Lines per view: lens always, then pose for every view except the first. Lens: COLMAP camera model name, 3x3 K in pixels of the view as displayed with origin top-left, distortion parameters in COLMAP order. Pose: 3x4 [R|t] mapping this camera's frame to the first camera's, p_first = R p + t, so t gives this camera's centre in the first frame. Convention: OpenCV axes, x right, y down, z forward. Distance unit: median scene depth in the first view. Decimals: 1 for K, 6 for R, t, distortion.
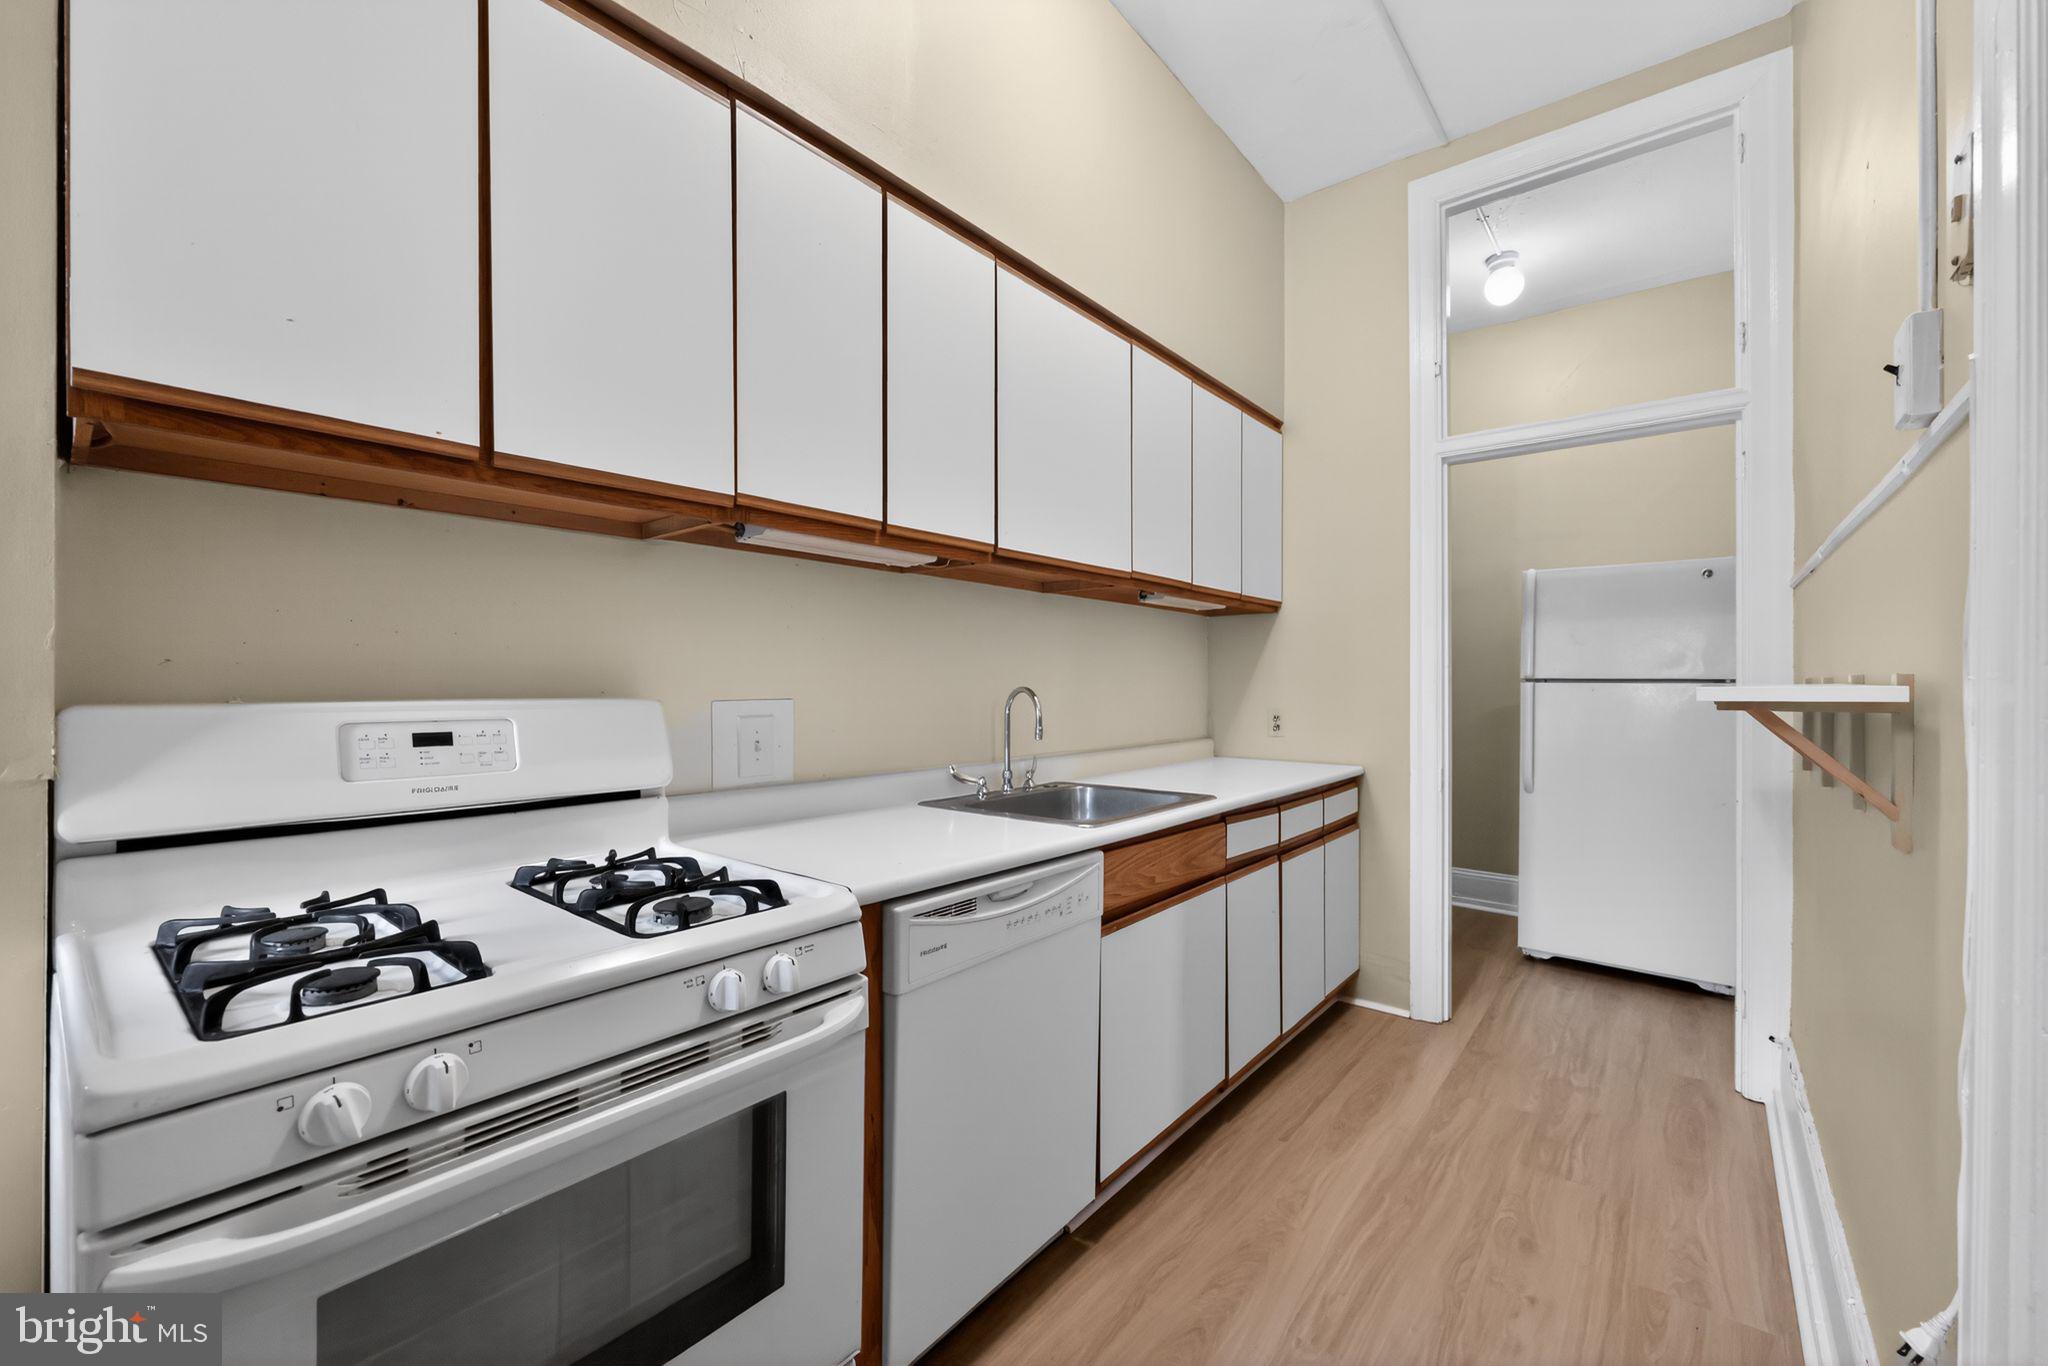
lens RADIAL K [[824.3, 0, 1010.9], [0, 824.3, 683.0], [0, 0, 1]] dist [0.000831, 0.000295]
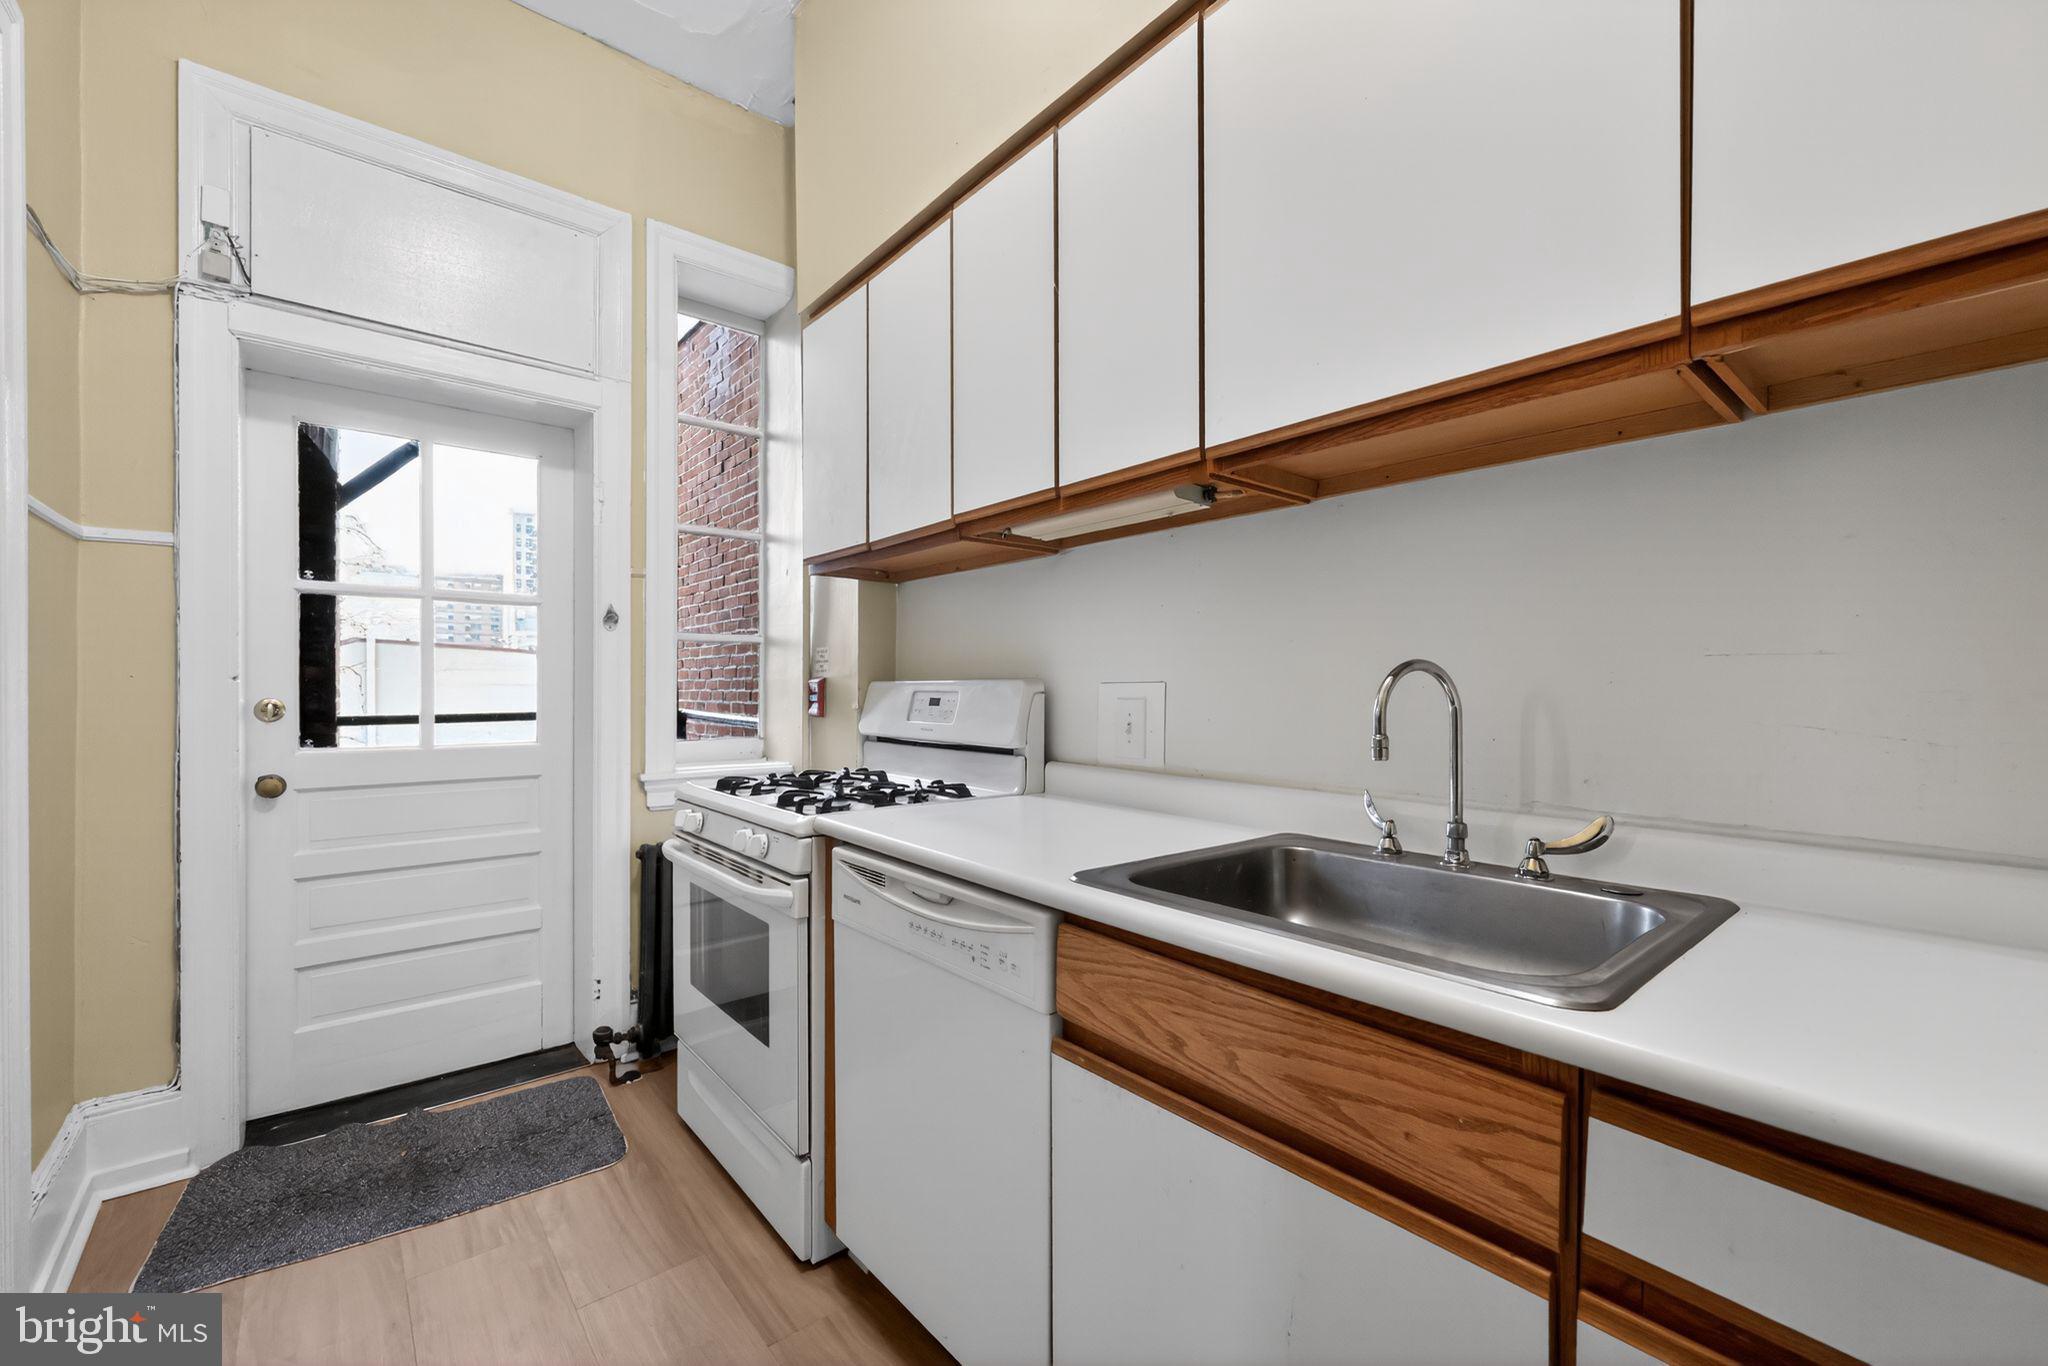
lens RADIAL K [[824.3, 0, 1015.8], [0, 824.3, 687.2], [0, 0, 1]] dist [0.000831, 0.000295]
pose [[-0.182137, -0.004491, -0.983263, 0.729952], [-0.002643, 0.999988, -0.004077, 0.031541], [0.983270, 0.001856, -0.182146, 1.077630]]
